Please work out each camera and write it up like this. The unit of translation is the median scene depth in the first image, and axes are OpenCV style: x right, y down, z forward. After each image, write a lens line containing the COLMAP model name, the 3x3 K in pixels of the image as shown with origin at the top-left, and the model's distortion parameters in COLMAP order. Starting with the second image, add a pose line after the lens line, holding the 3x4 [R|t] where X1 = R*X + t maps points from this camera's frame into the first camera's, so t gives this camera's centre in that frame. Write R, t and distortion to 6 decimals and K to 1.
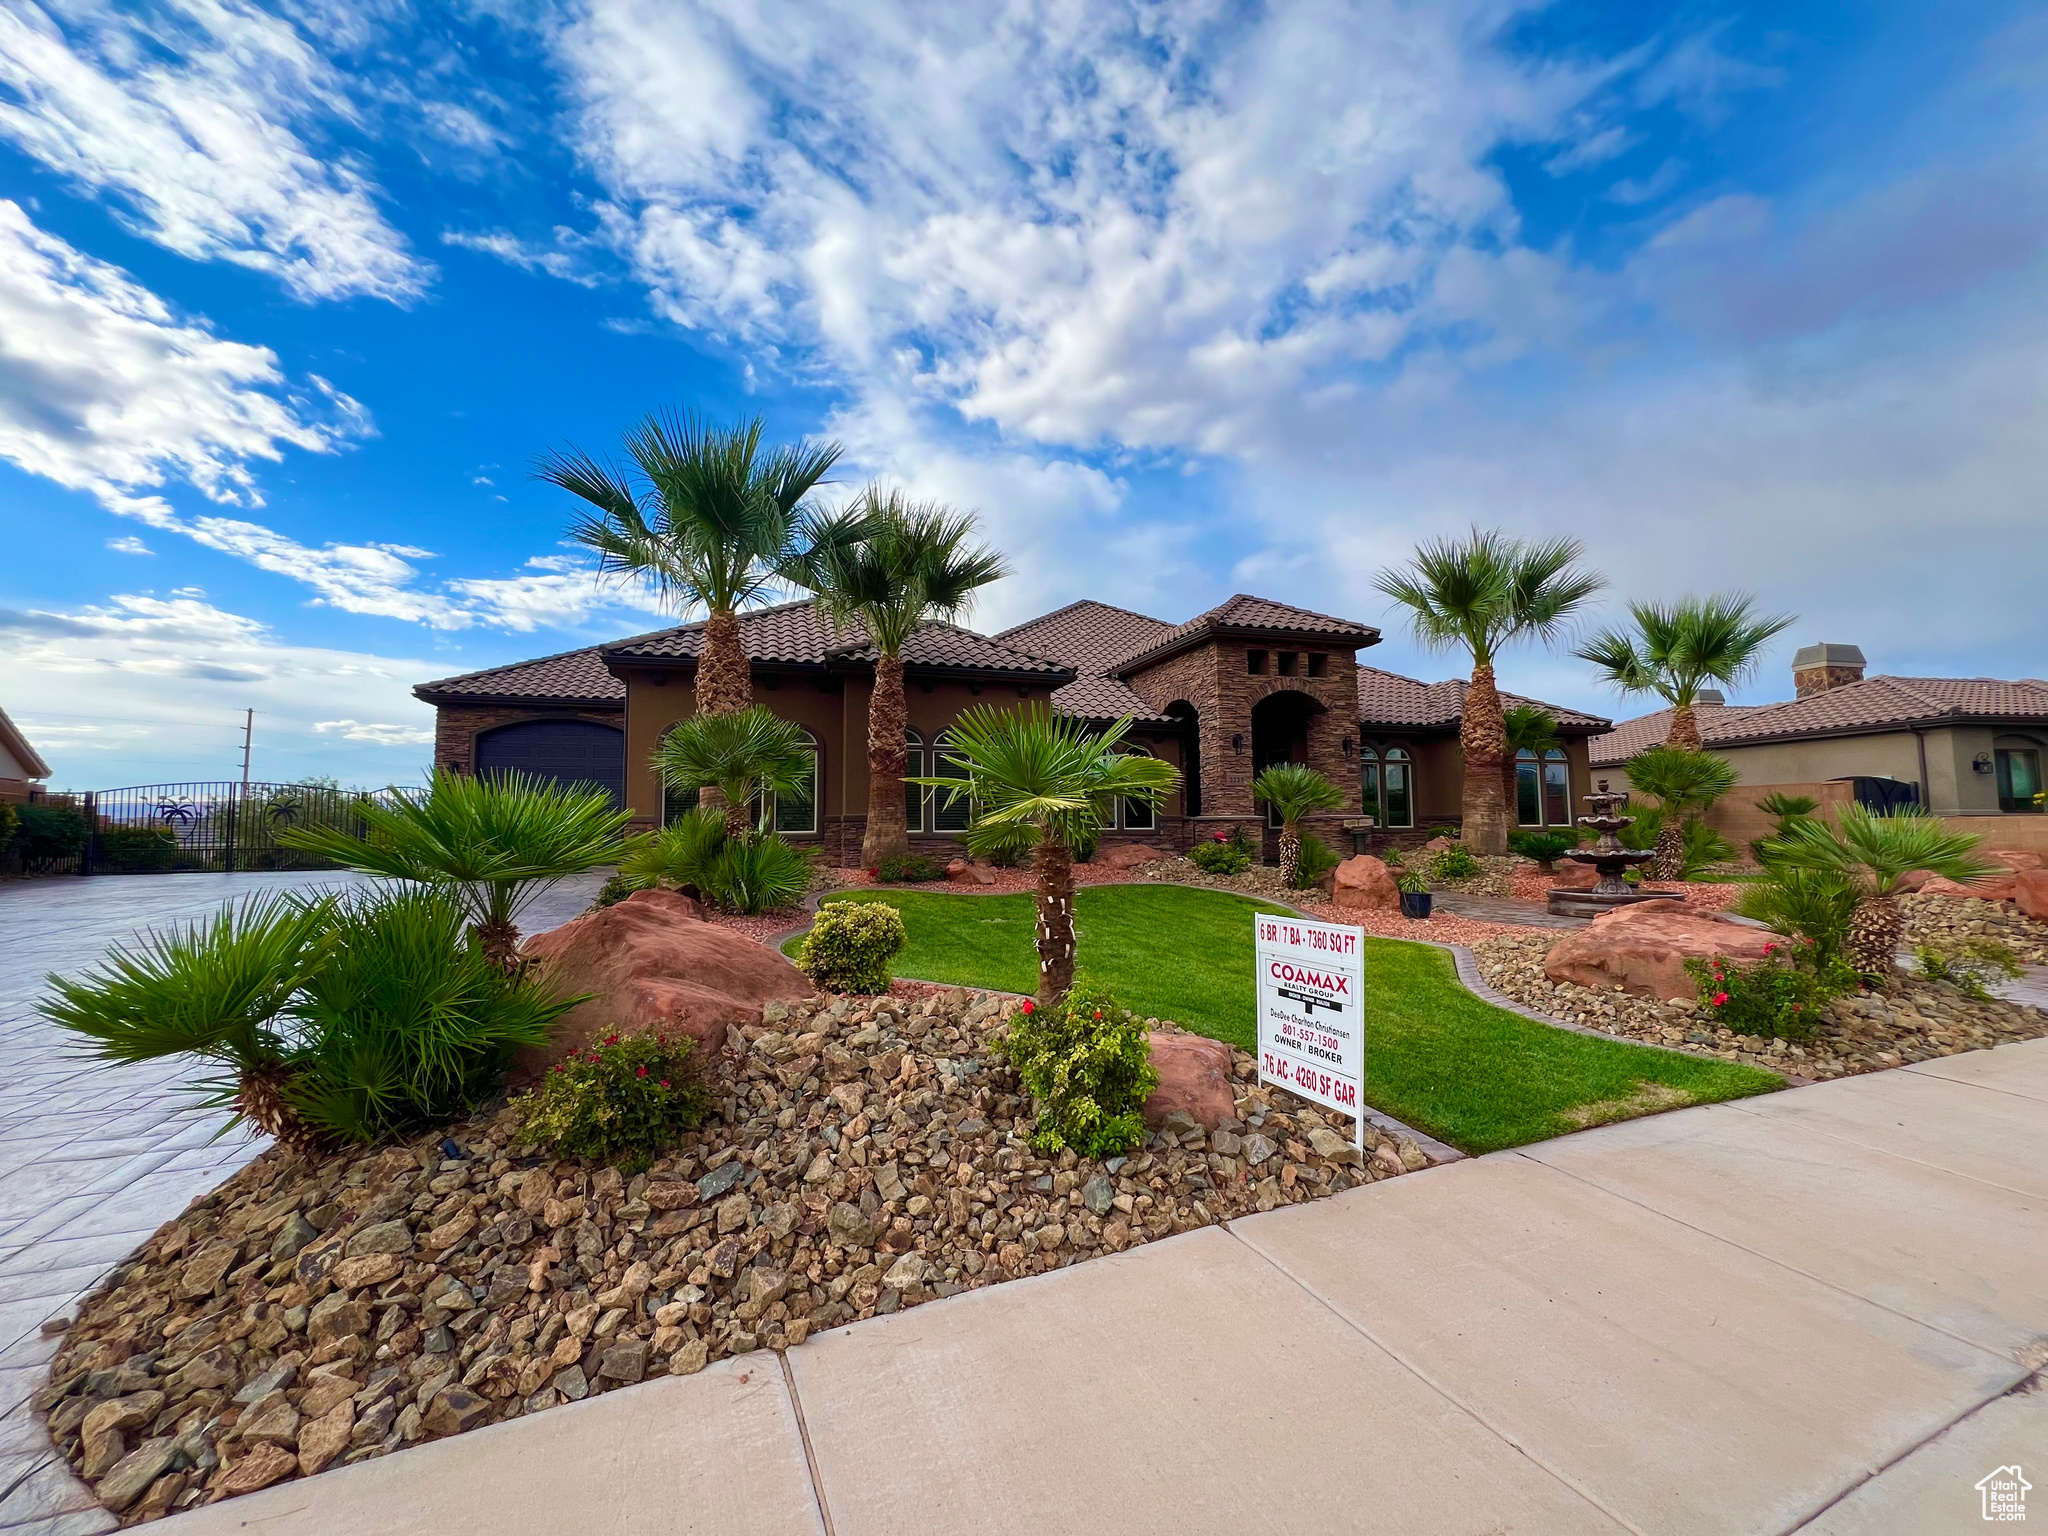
lens RADIAL K [[811.4, 0, 1031.0], [0, 811.4, 759.7], [0, 0, 1]] dist [0.002586, 0.000281]
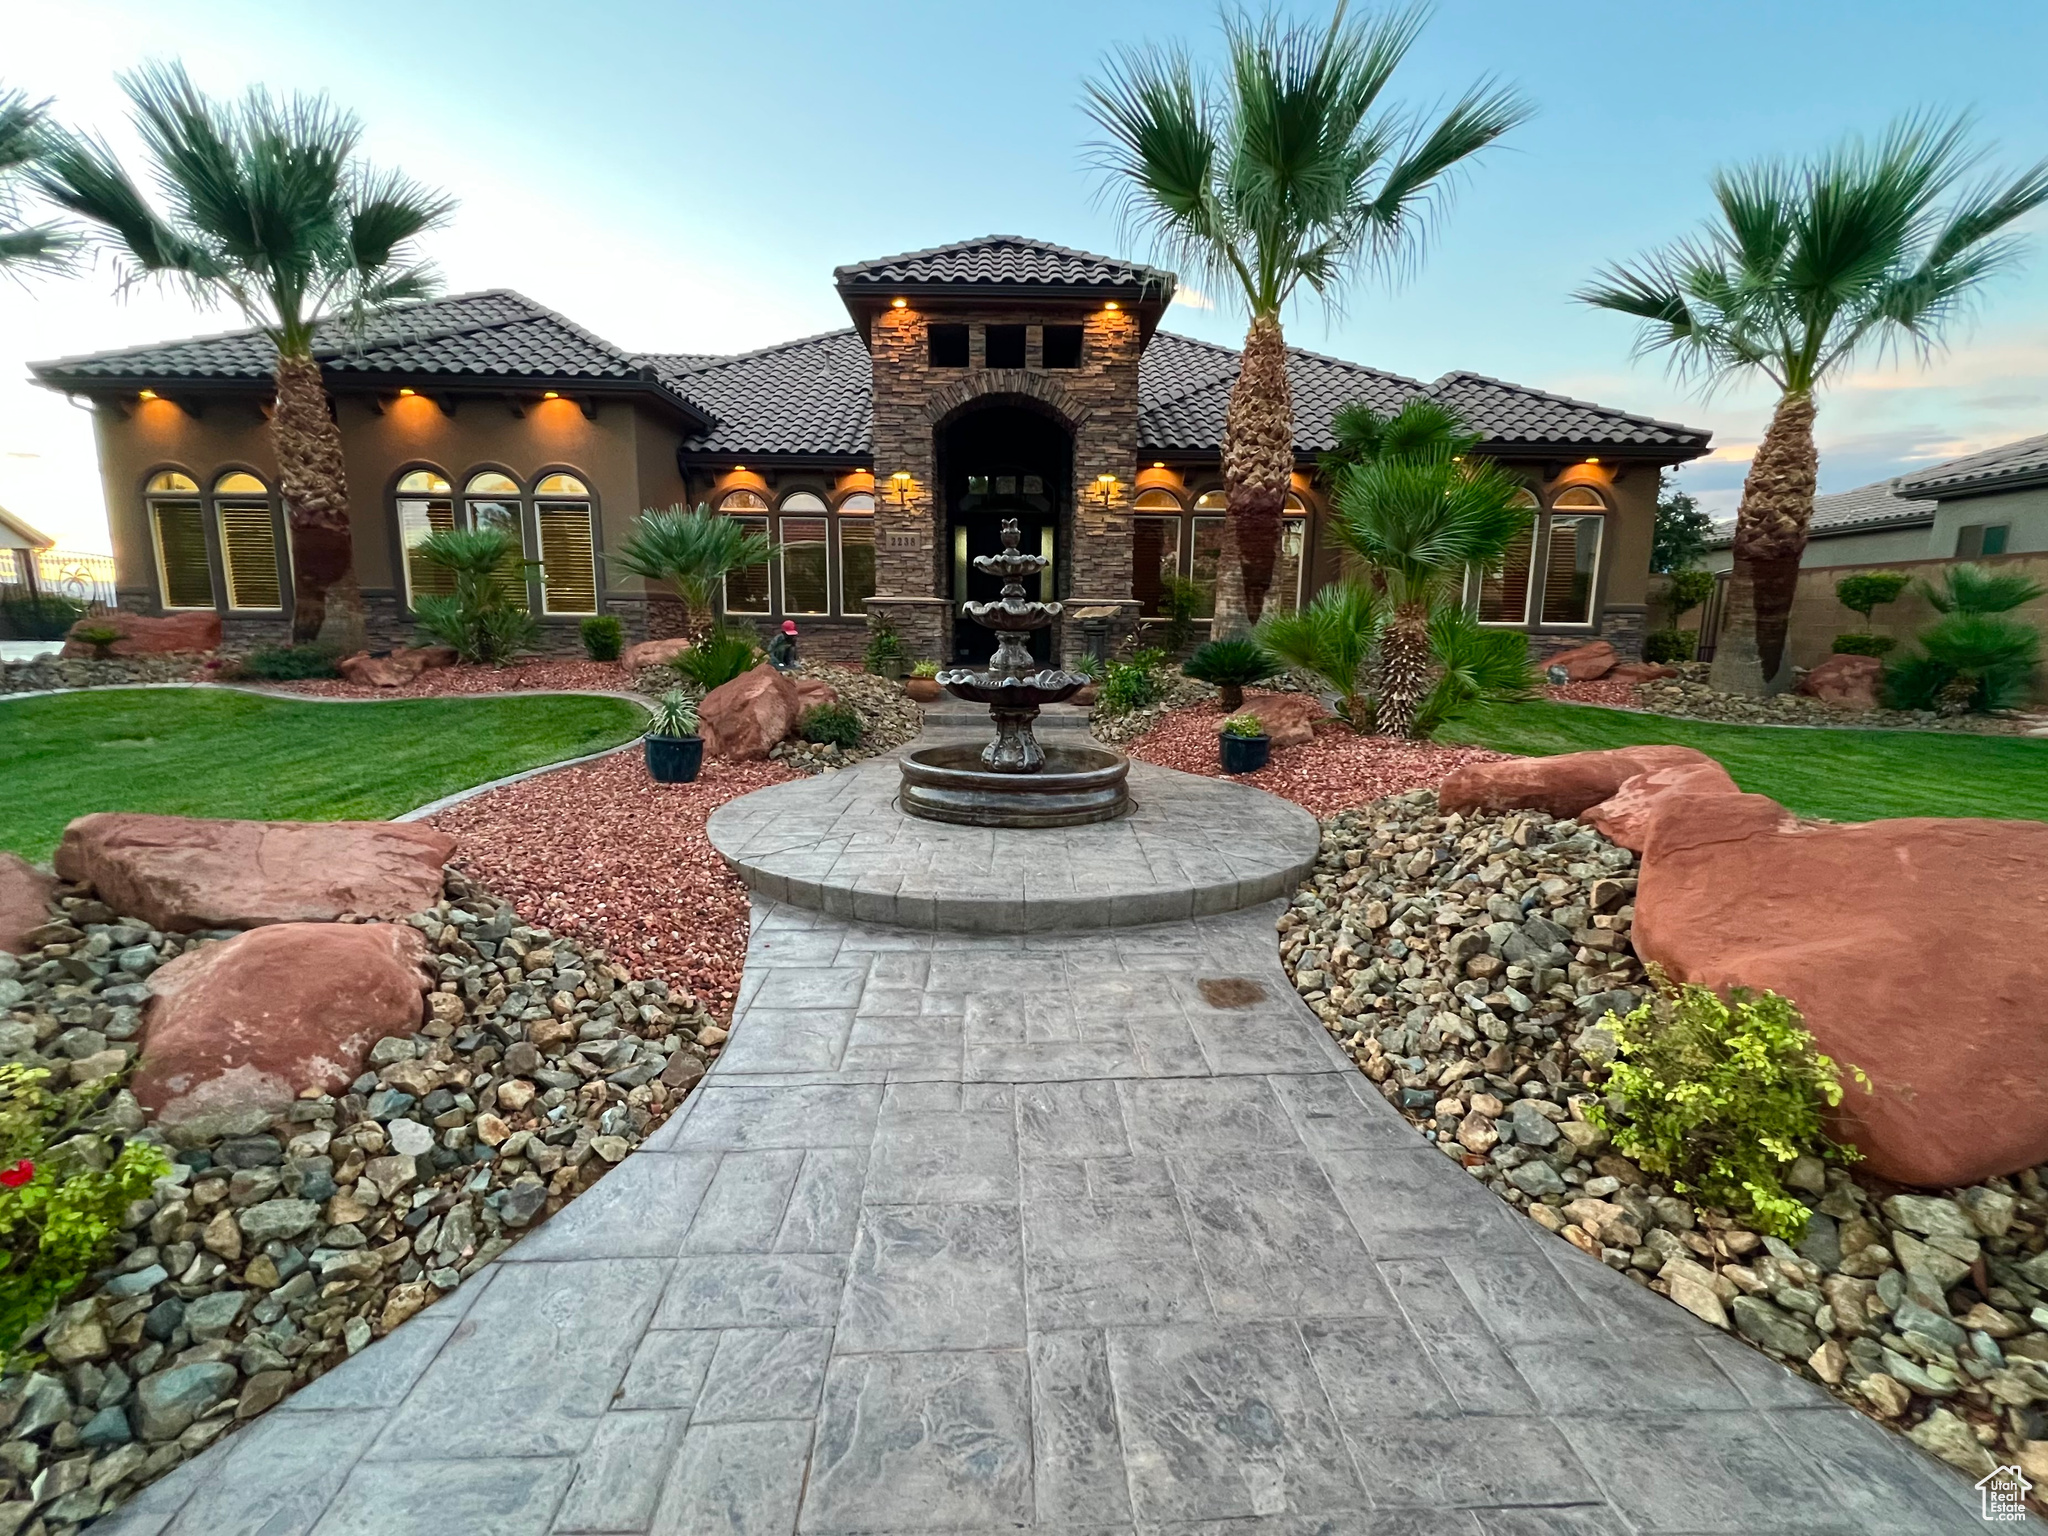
lens RADIAL K [[888.5, 0, 1015.9], [0, 888.5, 768.4], [0, 0, 1]] dist [0.001888, 0.000954]
pose [[0.961814, 0.064727, -0.265940, 0.524832], [0.005158, 0.967176, 0.254054, 0.019265], [0.273655, -0.245725, 0.929910, 0.301270]]
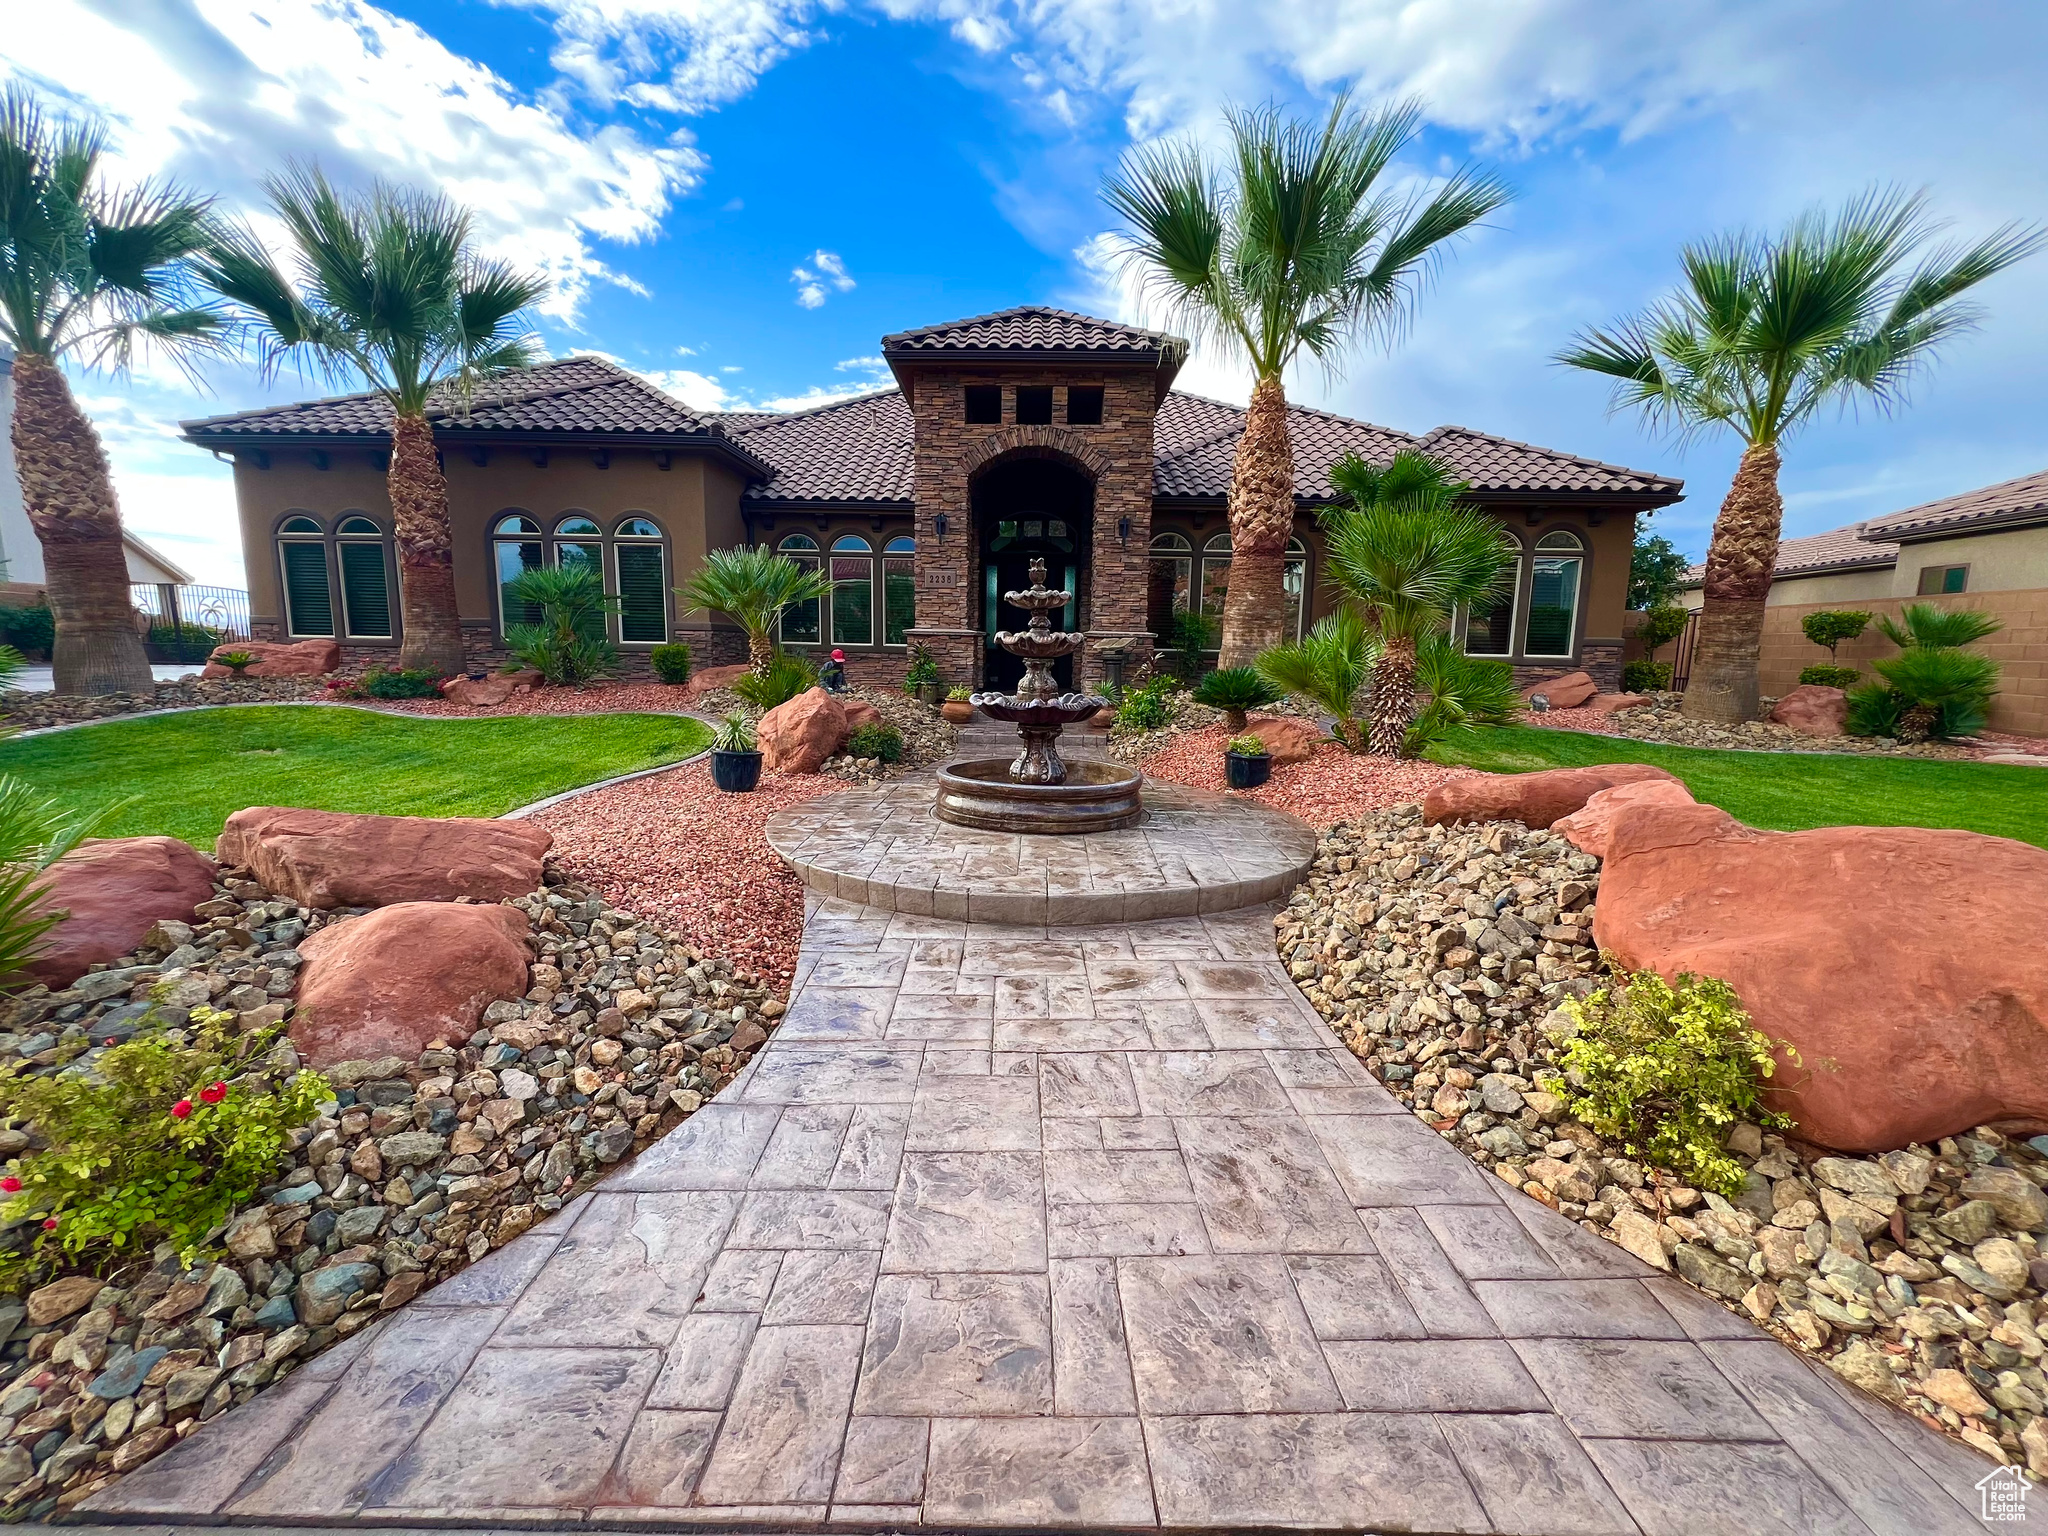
lens RADIAL K [[811.4, 0, 1016.8], [0, 811.4, 766.4], [0, 0, 1]] dist [0.002586, 0.000281]
pose [[0.953331, 0.067309, -0.294329, 0.525829], [0.002591, 0.972975, 0.230898, 0.019547], [0.301916, -0.220885, 0.927392, 0.296713]]
